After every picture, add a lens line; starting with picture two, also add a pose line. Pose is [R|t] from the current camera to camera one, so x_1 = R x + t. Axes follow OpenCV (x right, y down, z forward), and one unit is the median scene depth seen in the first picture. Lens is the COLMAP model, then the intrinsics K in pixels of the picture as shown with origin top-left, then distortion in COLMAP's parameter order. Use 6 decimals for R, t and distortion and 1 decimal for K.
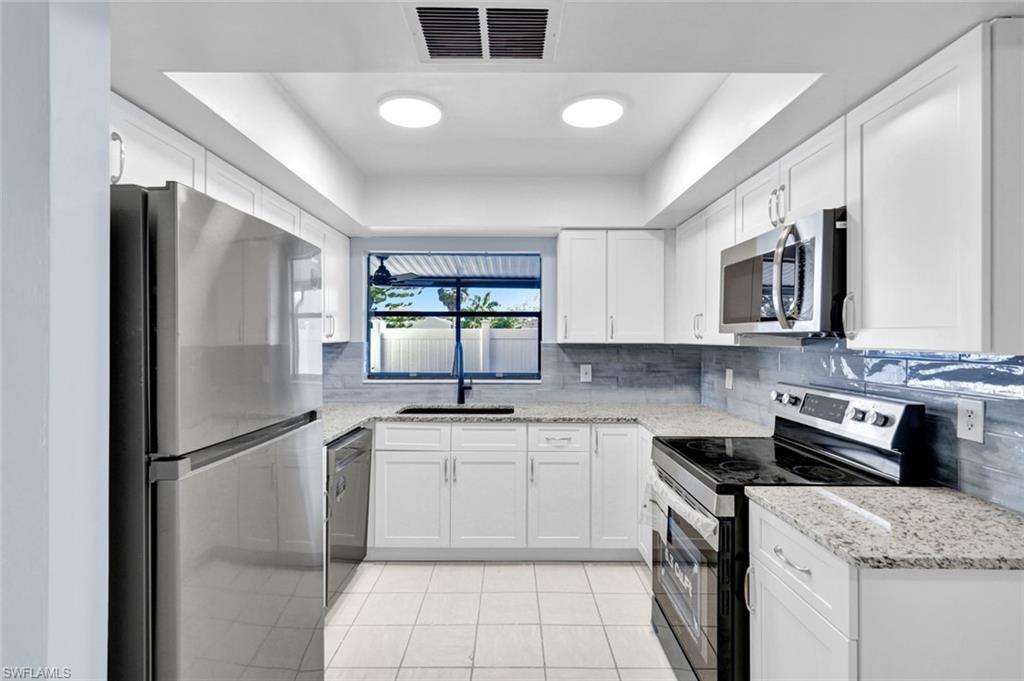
lens RADIAL K [[488.6, 0, 512.0], [0, 488.6, 340.5], [0, 0, 1]] dist [0.004788, 0.000478]
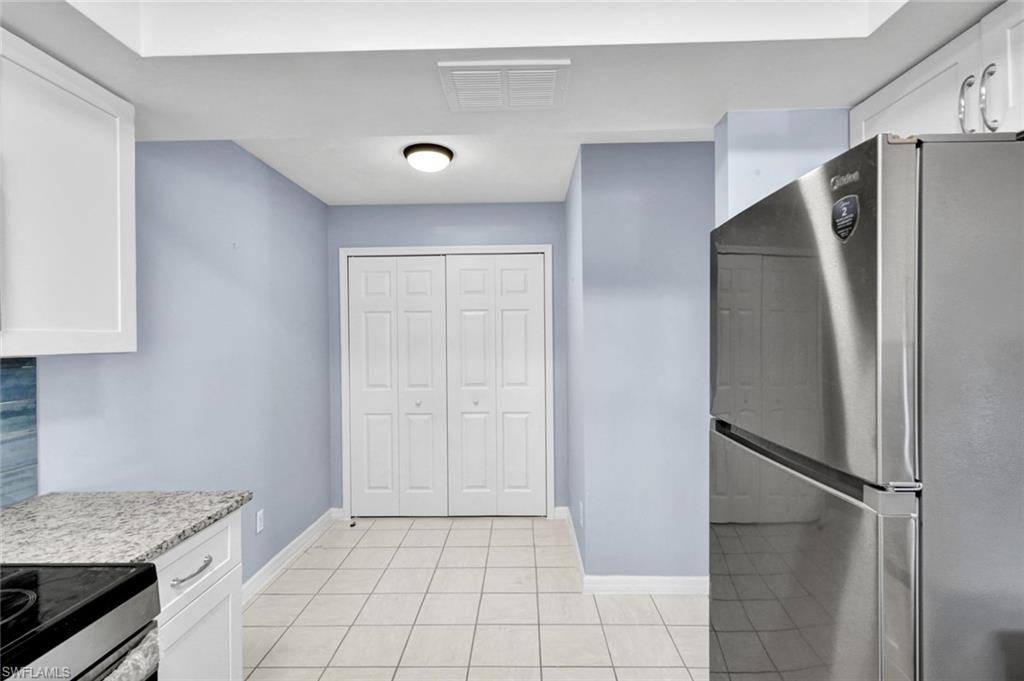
lens RADIAL K [[488.6, 0, 512.0], [0, 488.6, 340.5], [0, 0, 1]] dist [0.004788, 0.000478]
pose [[-0.999563, 0.010895, 0.027480, -0.037084], [0.011017, 0.999930, 0.004298, -0.001057], [-0.027431, 0.004598, -0.999613, 0.808661]]
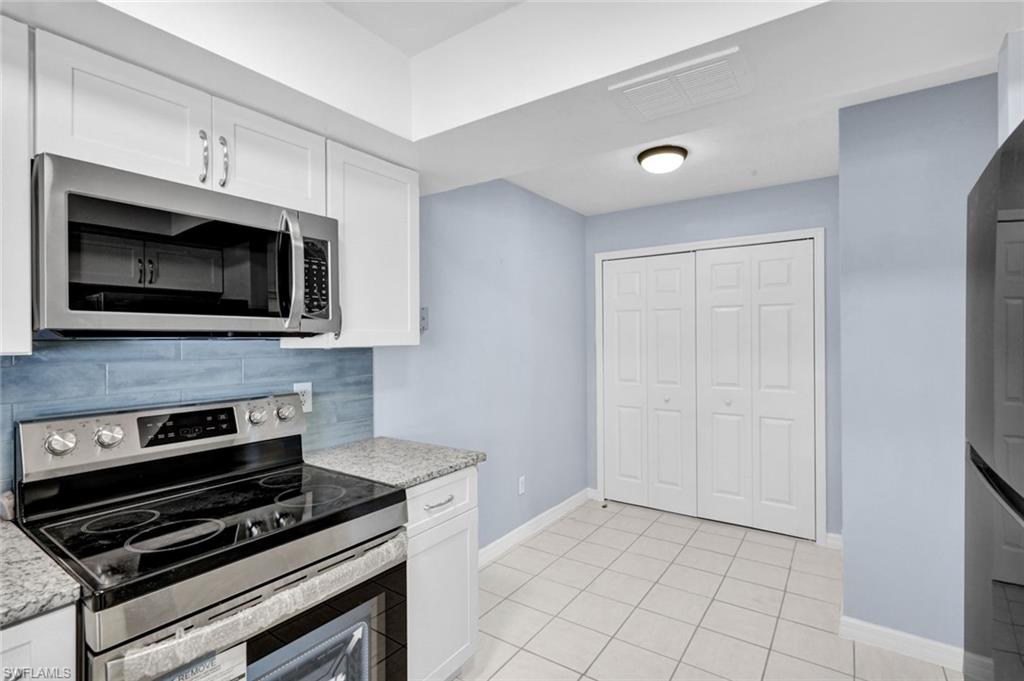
lens RADIAL K [[479.9, 0, 512.0], [0, 479.9, 340.5], [0, 0, 1]] dist [0.002377, 0.001063]
pose [[-0.820895, 0.001188, 0.571078, -0.144076], [0.006070, 0.999960, 0.006644, -0.002085], [-0.571047, 0.008921, -0.820869, 0.816768]]
